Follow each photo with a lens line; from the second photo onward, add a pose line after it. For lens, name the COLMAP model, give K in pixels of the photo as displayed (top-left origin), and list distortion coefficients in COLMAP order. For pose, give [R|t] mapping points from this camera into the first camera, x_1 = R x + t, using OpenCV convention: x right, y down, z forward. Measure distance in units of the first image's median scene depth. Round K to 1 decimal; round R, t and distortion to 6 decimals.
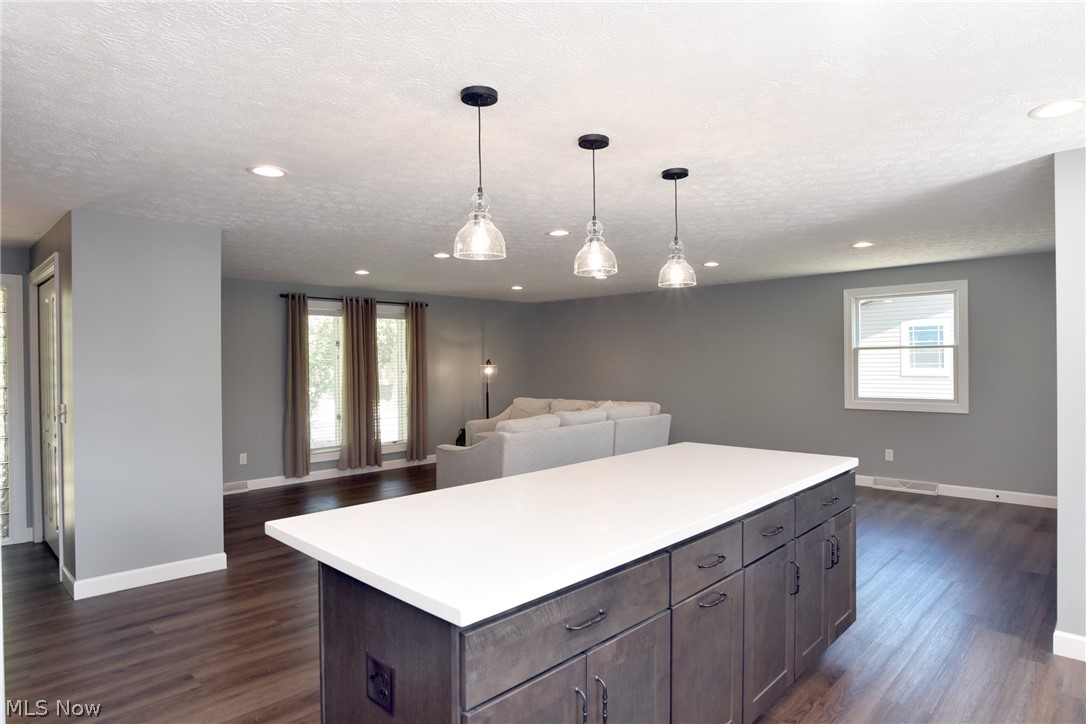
lens RADIAL K [[623.7, 0, 546.7], [0, 623.7, 360.5], [0, 0, 1]] dist [-0.032873, 0.006384]
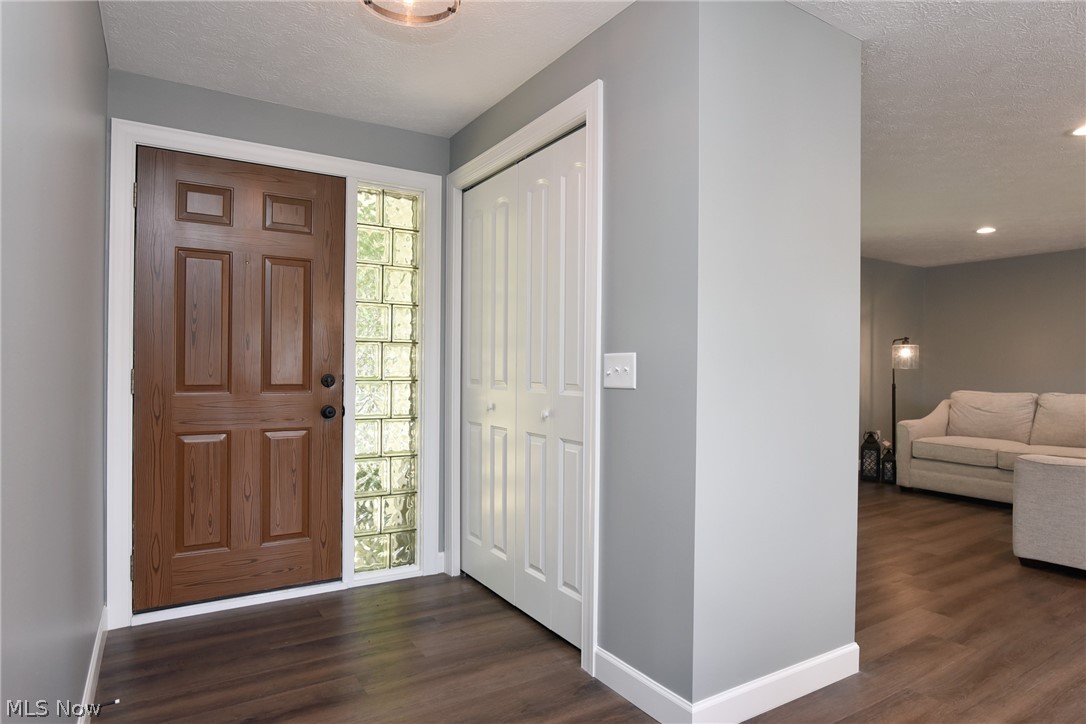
lens RADIAL K [[623.7, 0, 545.9], [0, 623.7, 361.2], [0, 0, 1]] dist [-0.032873, 0.006384]
pose [[0.968972, 0.016815, -0.246596, -0.355646], [-0.018186, 0.999829, -0.003281, 0.040187], [0.246499, 0.007664, 0.969113, 0.226417]]
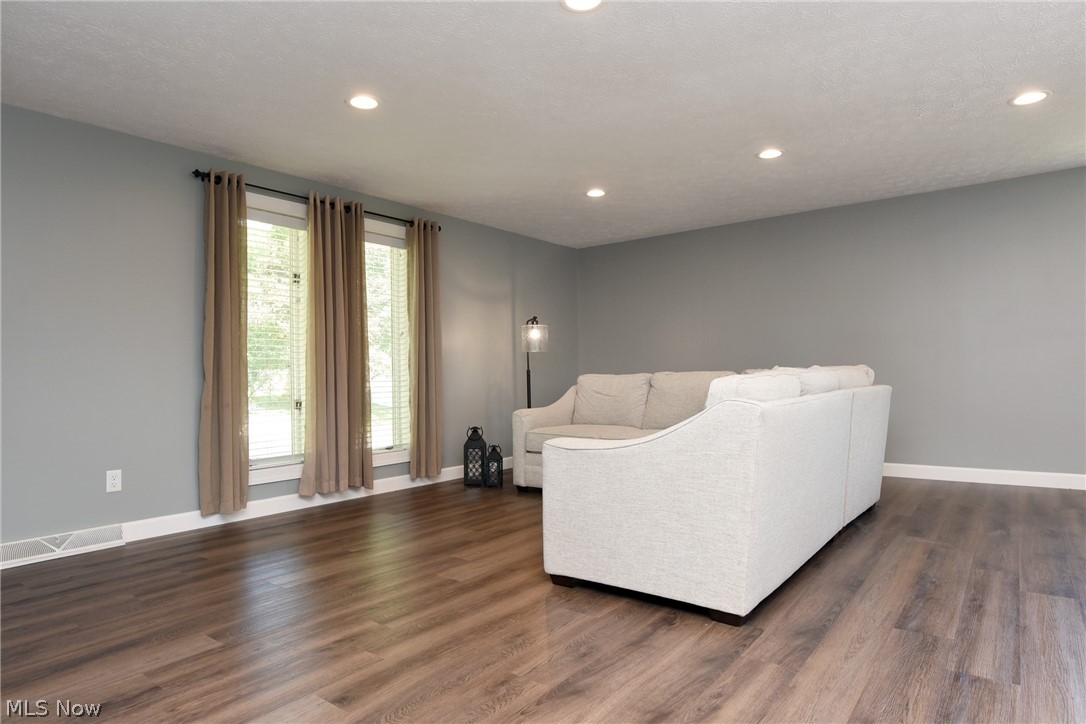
lens RADIAL K [[623.7, 0, 544.0], [0, 623.7, 360.8], [0, 0, 1]] dist [-0.032873, 0.006384]
pose [[0.994790, -0.005012, 0.101820, -0.165694], [0.007435, 0.999698, -0.023426, 0.065311], [-0.101672, 0.024061, 0.994527, 0.400308]]
